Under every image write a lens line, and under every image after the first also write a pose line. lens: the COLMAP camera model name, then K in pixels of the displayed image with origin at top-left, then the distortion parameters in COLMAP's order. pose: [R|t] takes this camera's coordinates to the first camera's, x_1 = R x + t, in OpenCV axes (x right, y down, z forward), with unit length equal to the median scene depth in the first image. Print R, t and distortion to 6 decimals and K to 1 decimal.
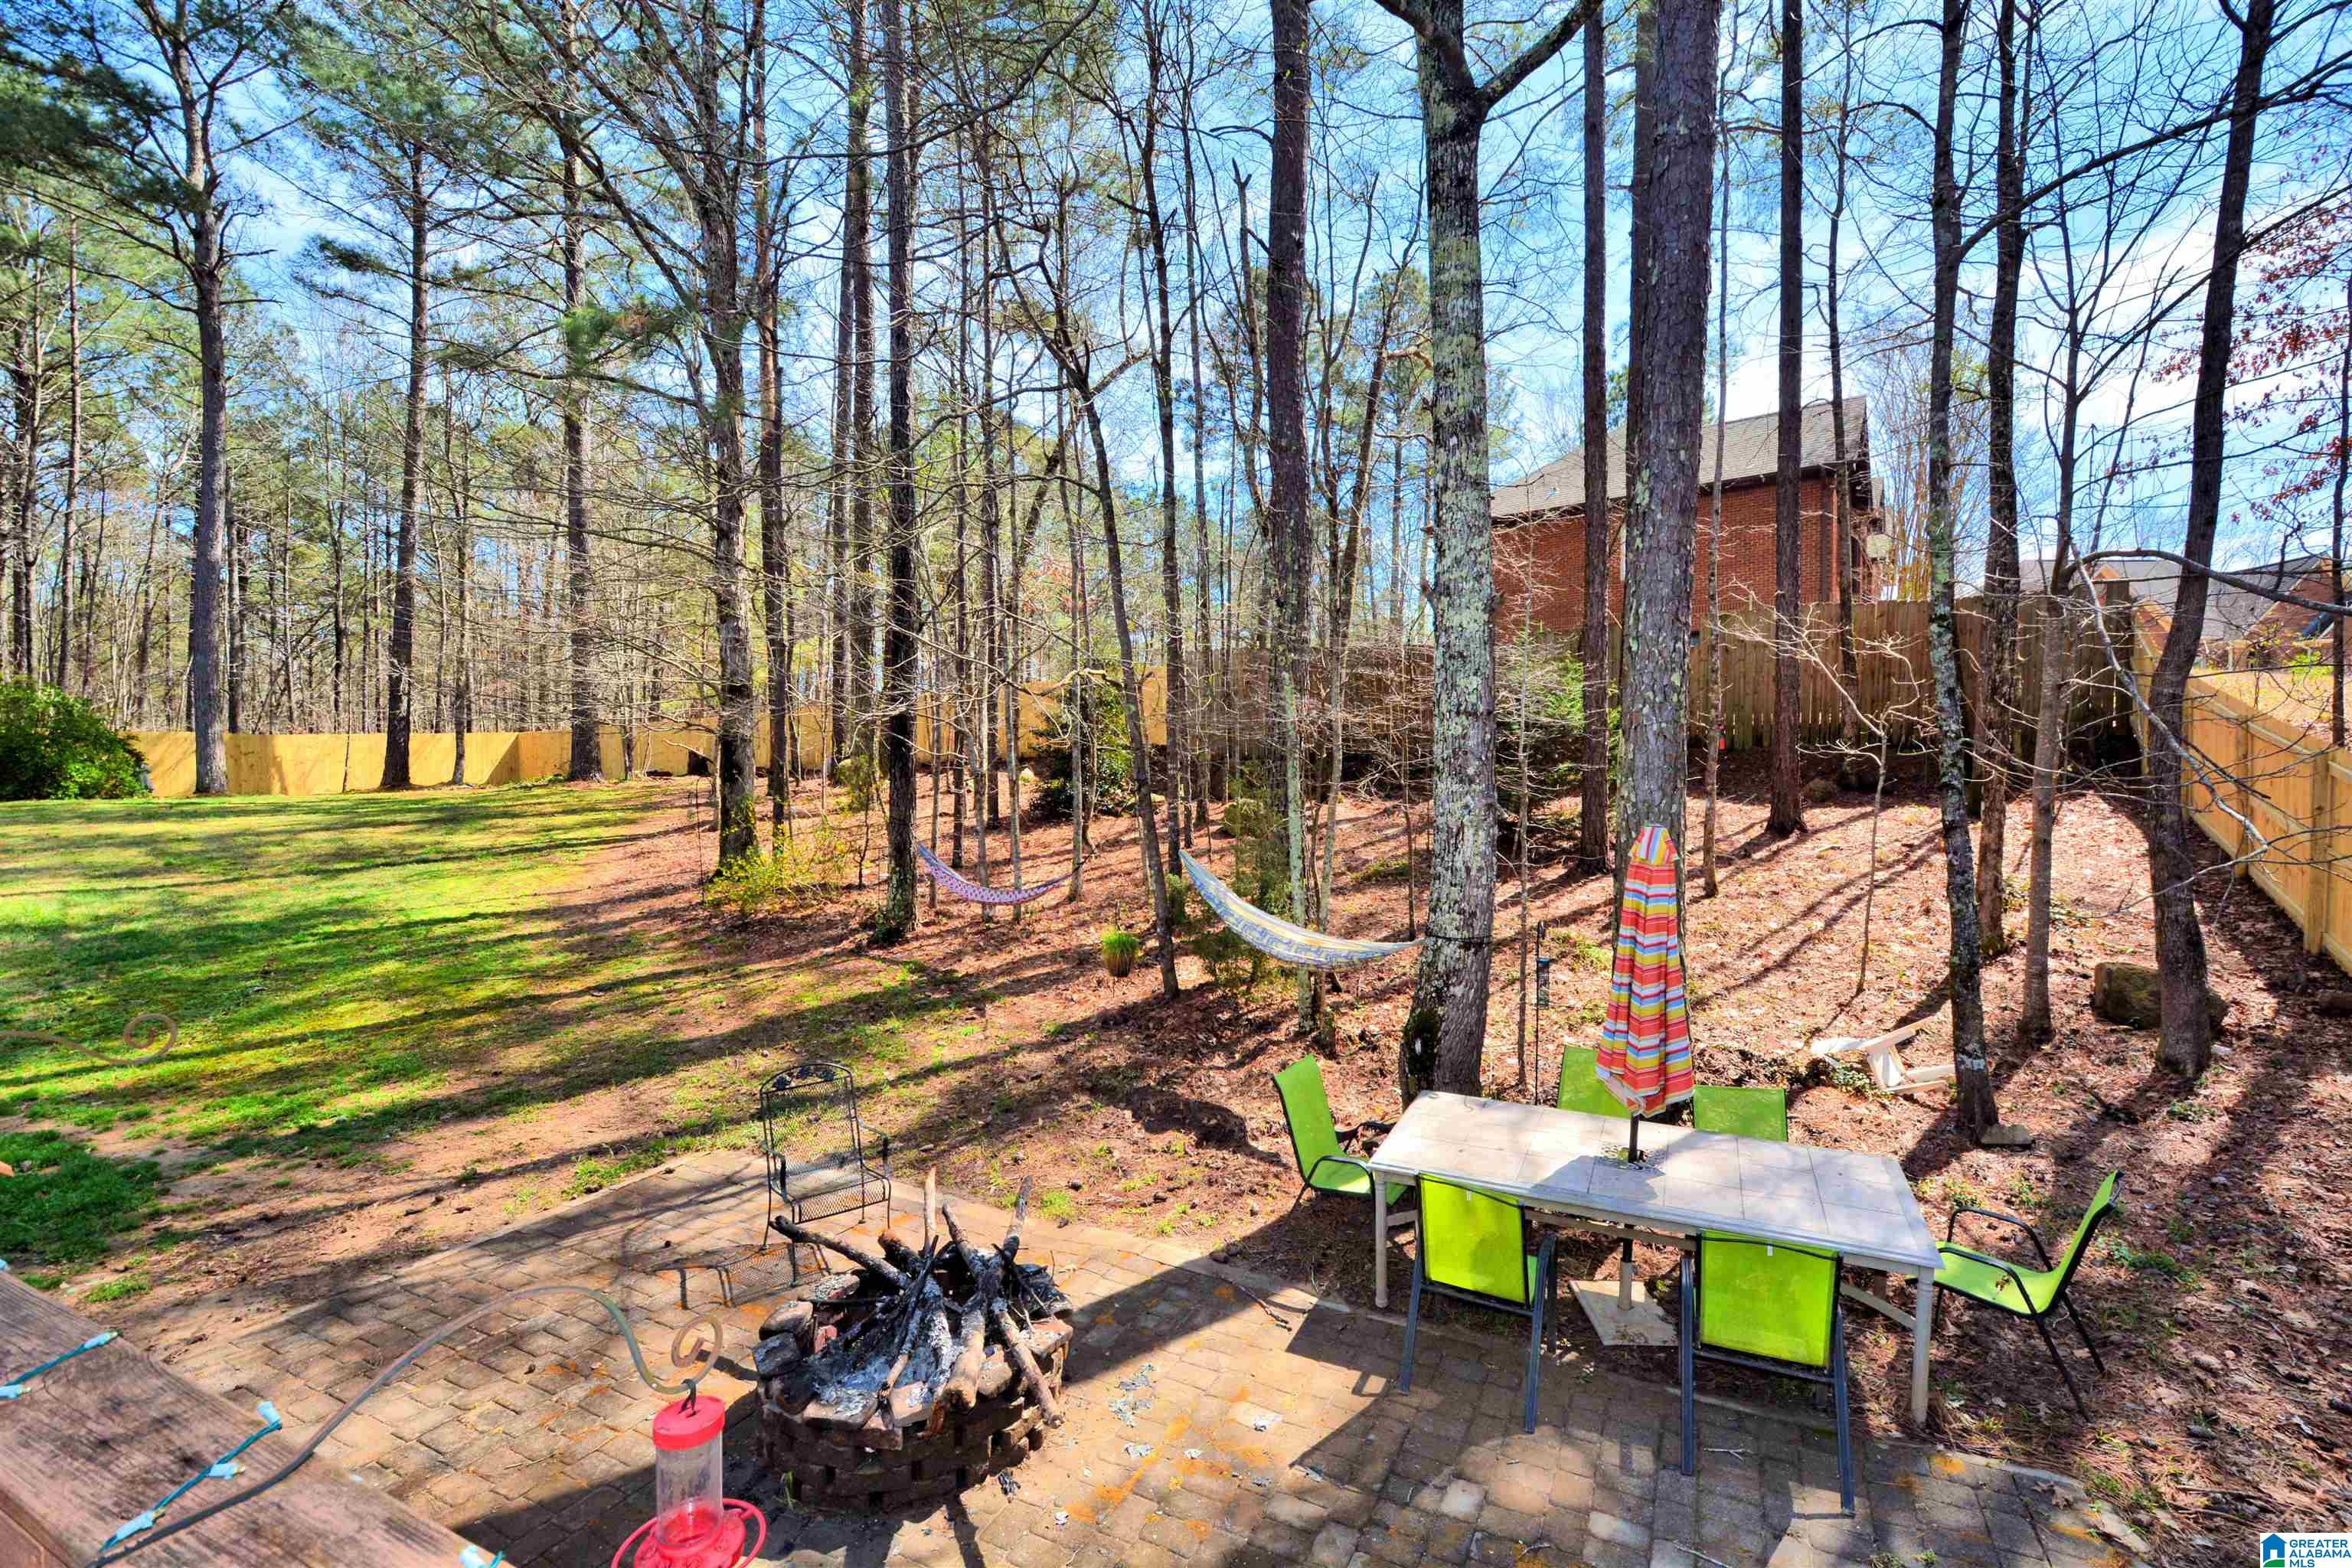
lens RADIAL K [[1071.5, 0, 1168.8], [0, 1071.5, 788.2], [0, 0, 1]] dist [0.003697, -0.004882]
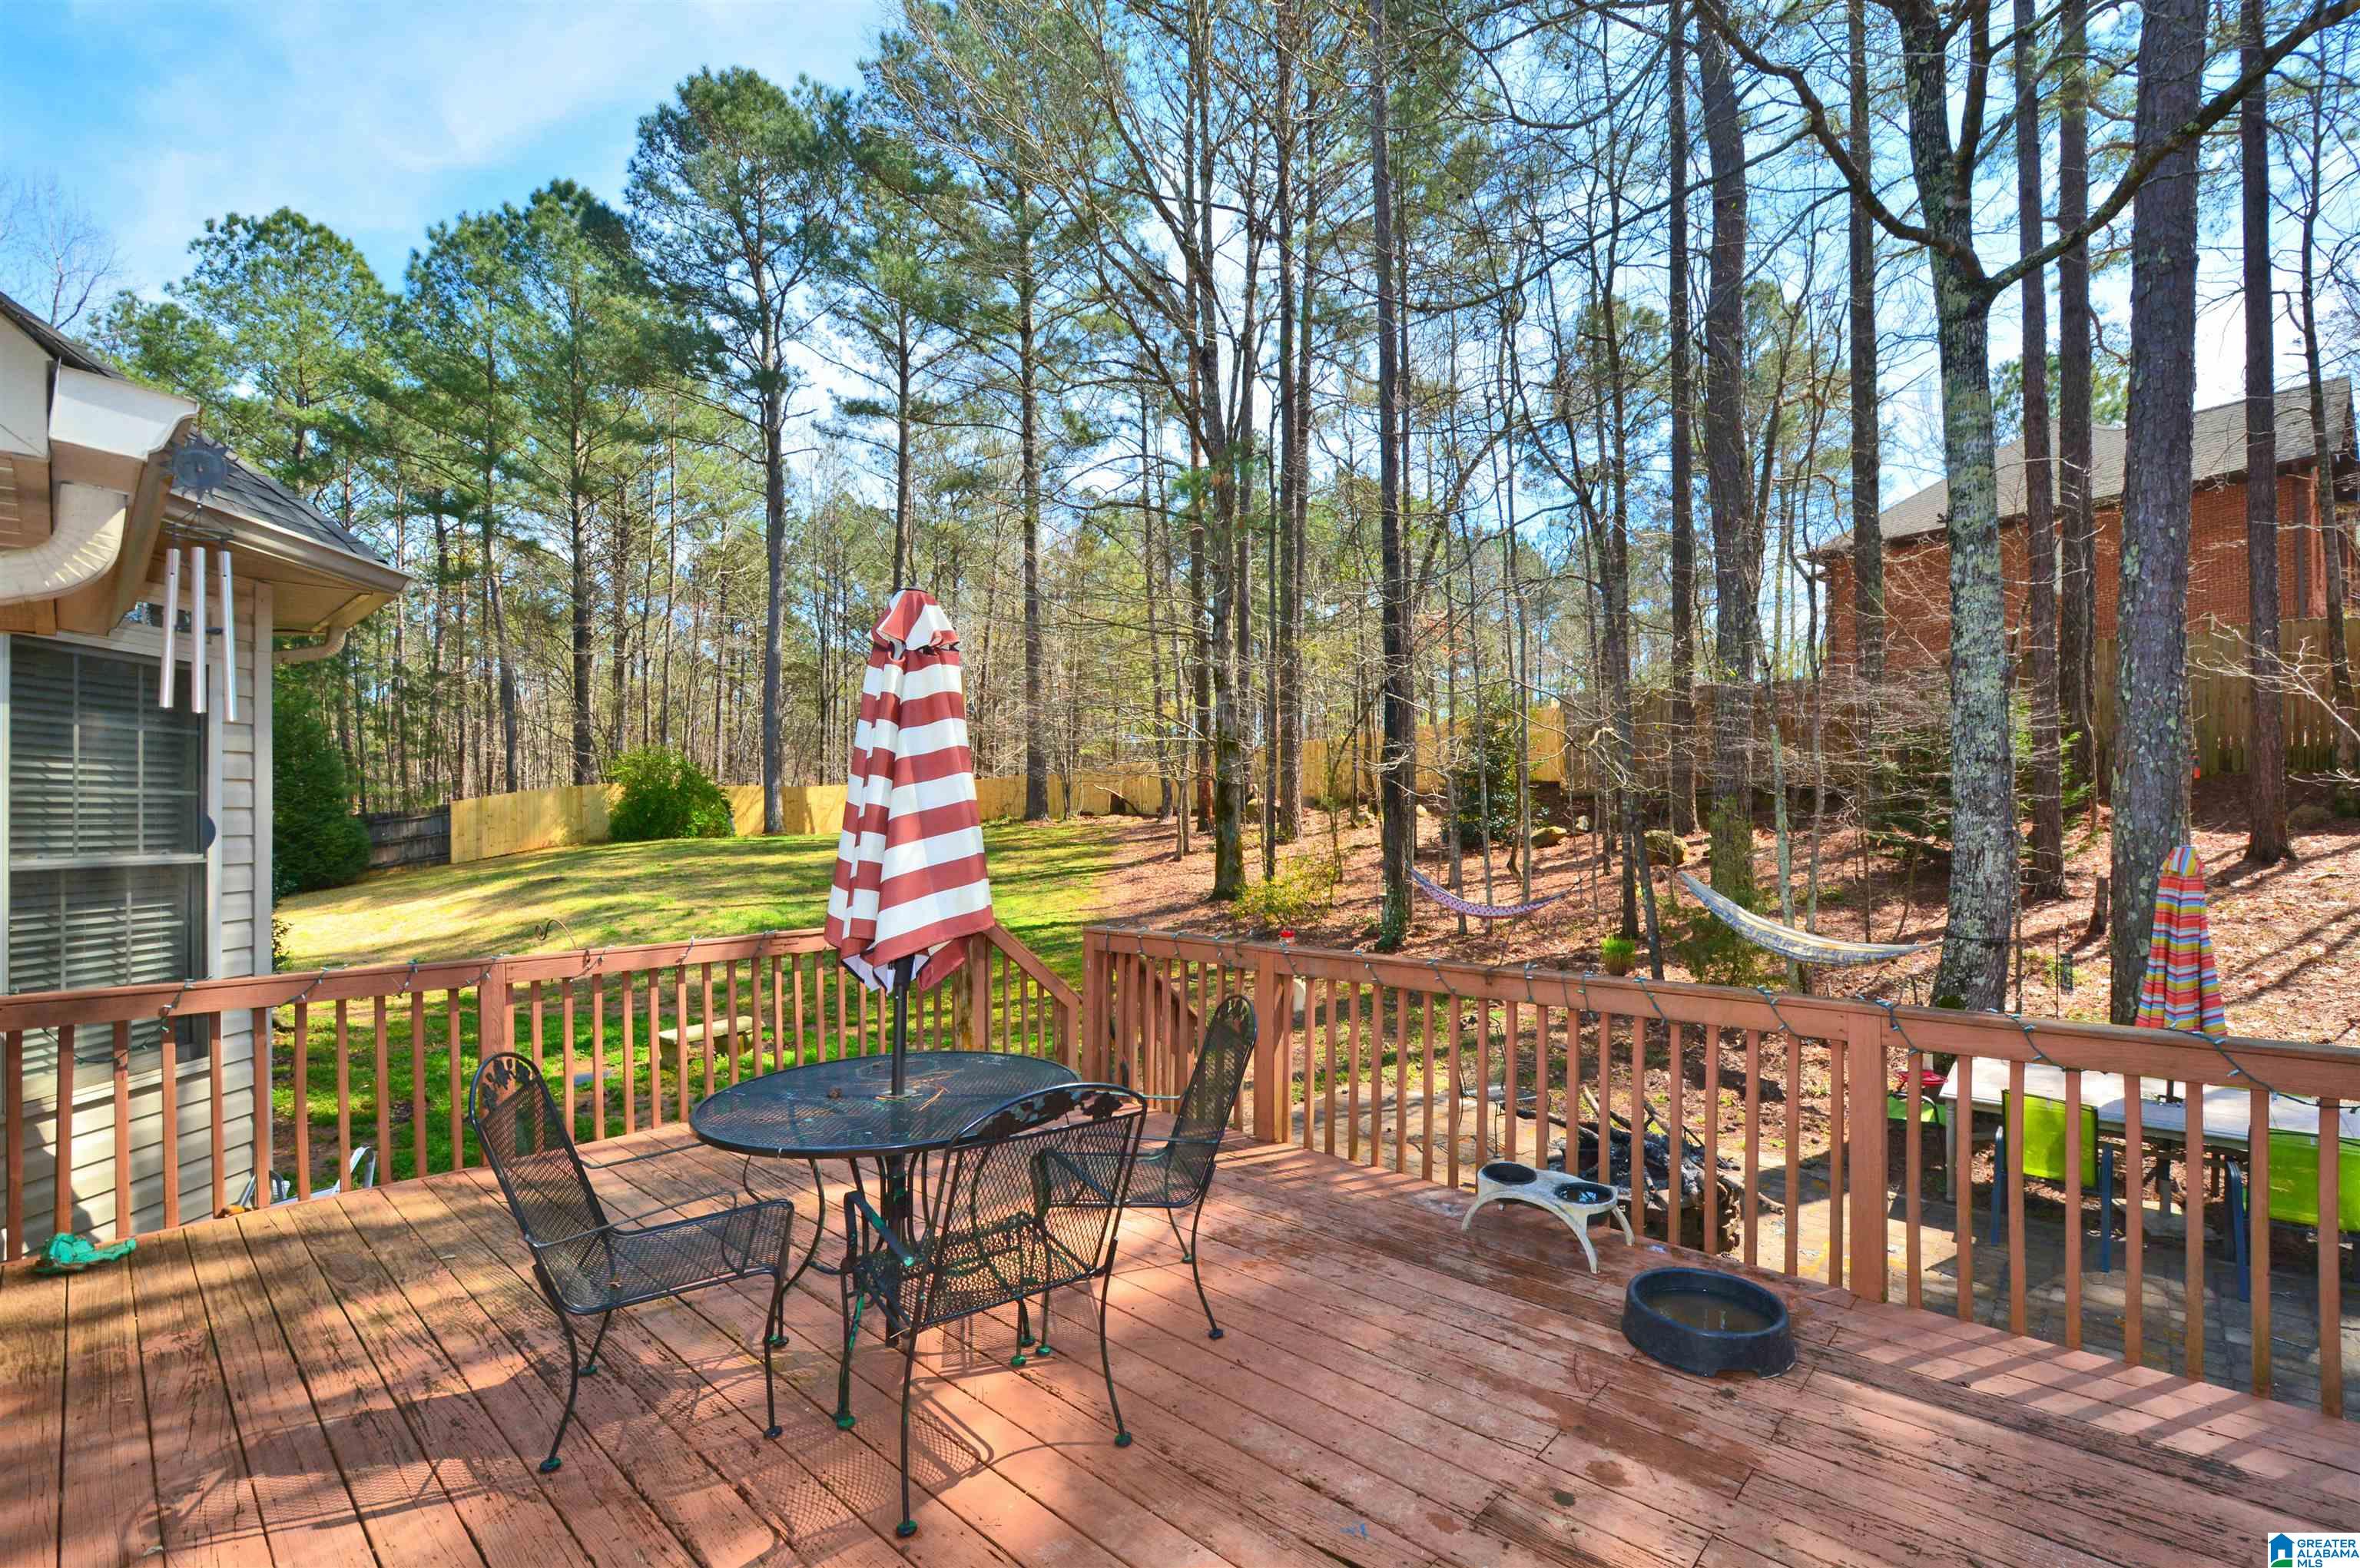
lens RADIAL K [[1075.1, 0, 1189.1], [0, 1075.1, 800.2], [0, 0, 1]] dist [0.003697, -0.004882]
pose [[0.967744, -0.015378, -0.251467, -0.151392], [0.010215, 0.999710, -0.021825, -0.002161], [0.251730, 0.018553, 0.967620, -0.224174]]
